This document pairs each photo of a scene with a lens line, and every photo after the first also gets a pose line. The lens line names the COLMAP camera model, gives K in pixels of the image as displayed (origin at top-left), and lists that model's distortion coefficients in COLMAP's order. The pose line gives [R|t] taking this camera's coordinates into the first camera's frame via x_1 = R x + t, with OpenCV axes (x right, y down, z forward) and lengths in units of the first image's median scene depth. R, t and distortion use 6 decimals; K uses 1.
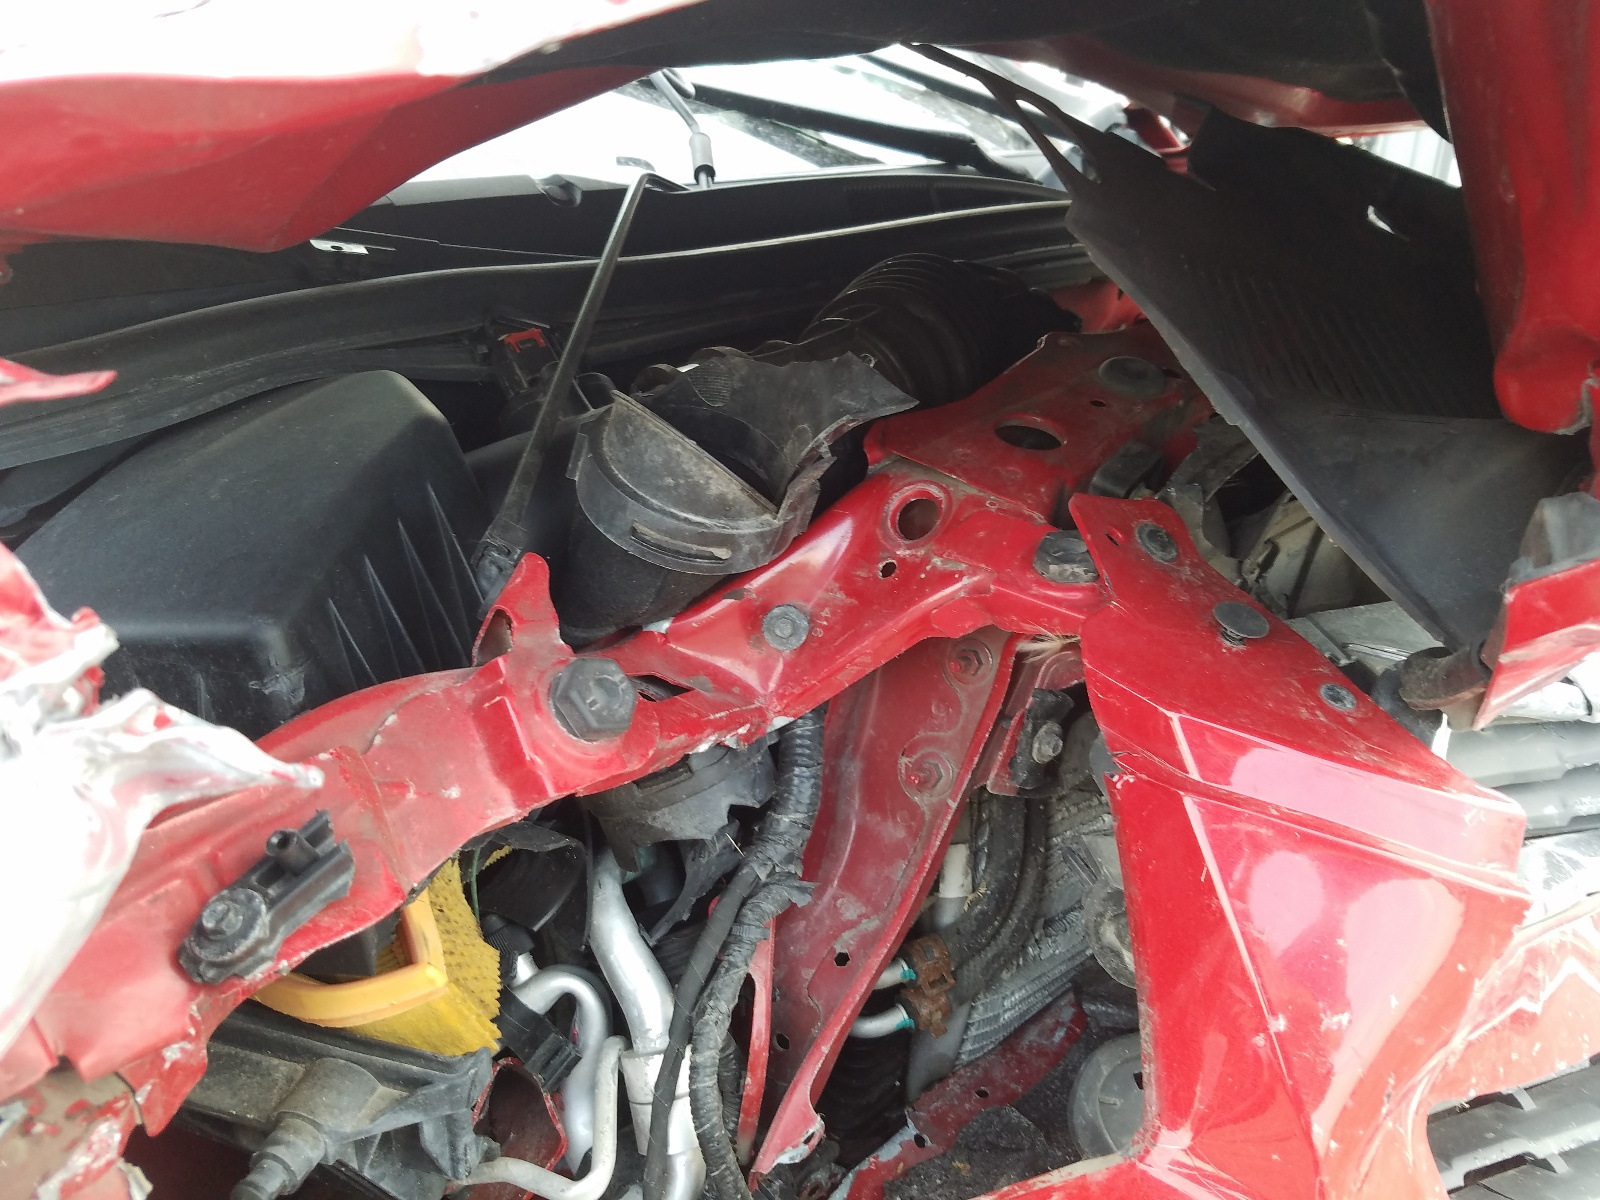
lens RADIAL K [[1205.6, 0, 800.0], [0, 1205.6, 600.0], [0, 0, 1]] dist [0.000914, 0.000240]
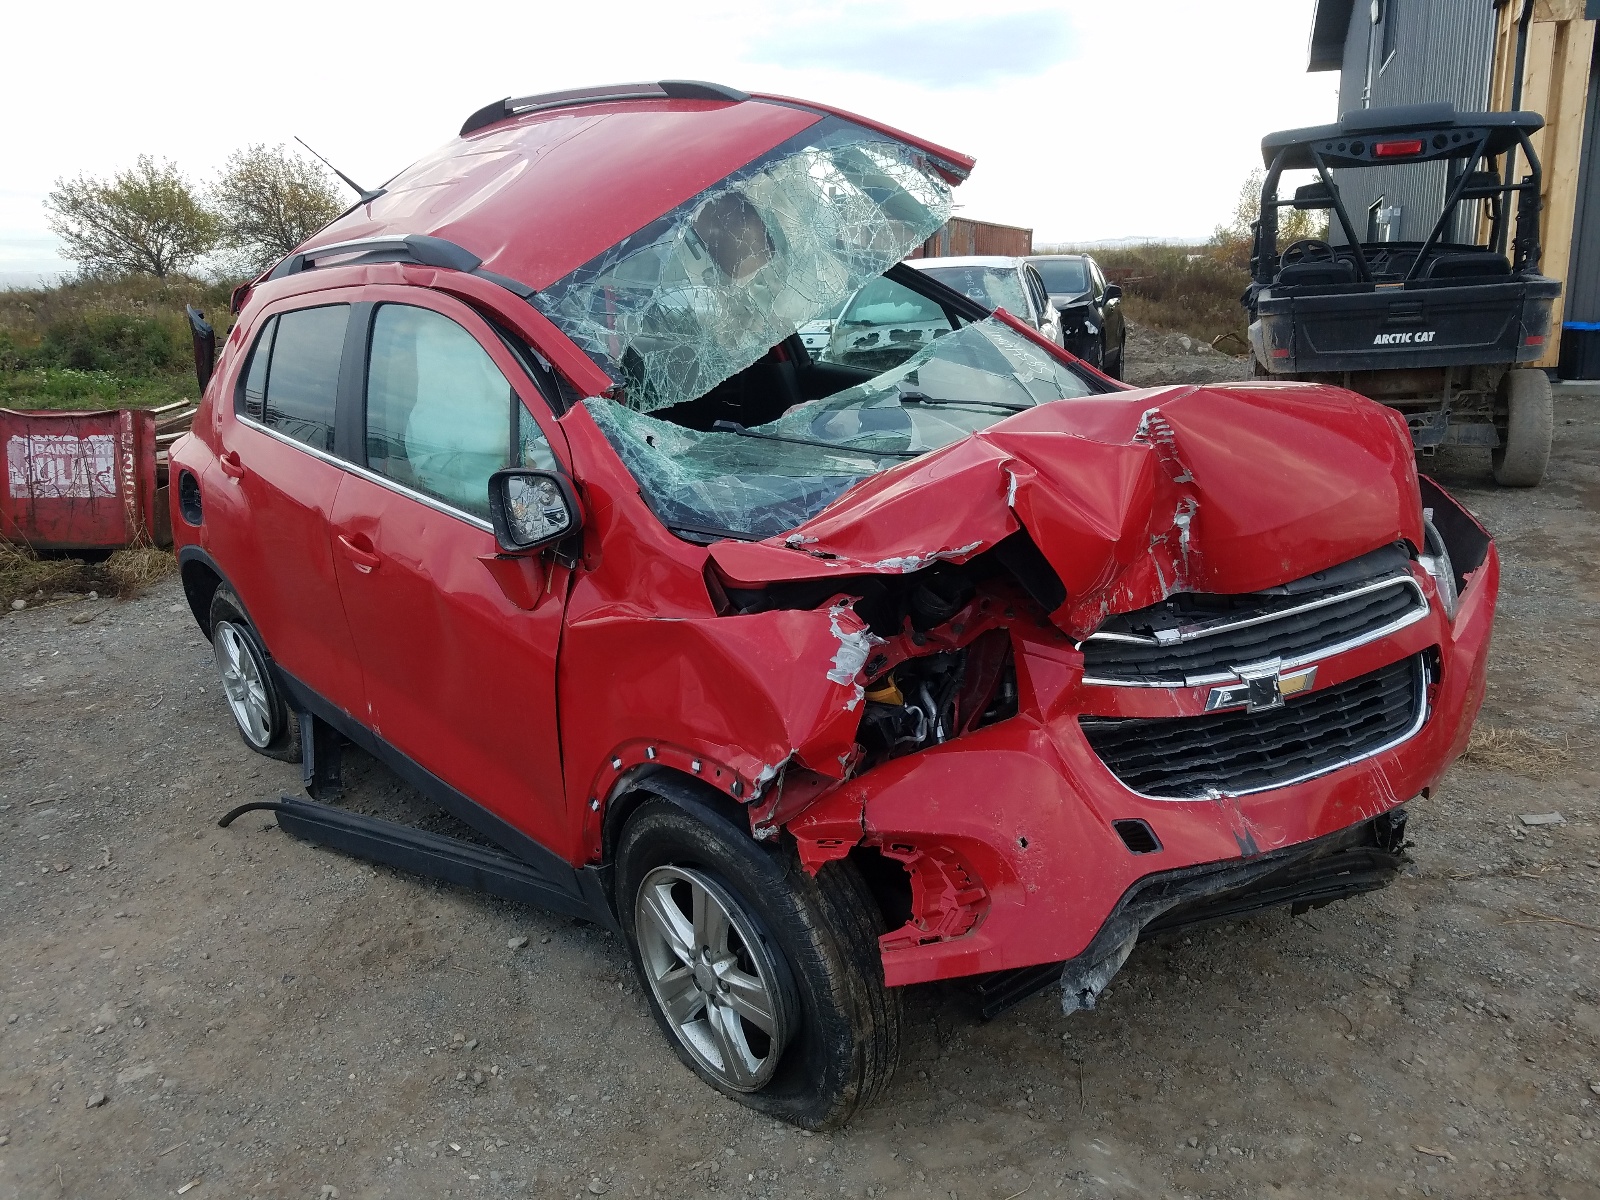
lens RADIAL K [[1205.6, 0, 800.0], [0, 1205.6, 600.0], [0, 0, 1]] dist [0.000914, 0.000240]
pose [[0.967068, -0.044165, -0.250656, 0.584047], [0.029637, 0.997670, -0.061444, 0.184083], [0.252785, 0.051992, 0.966124, -3.779674]]
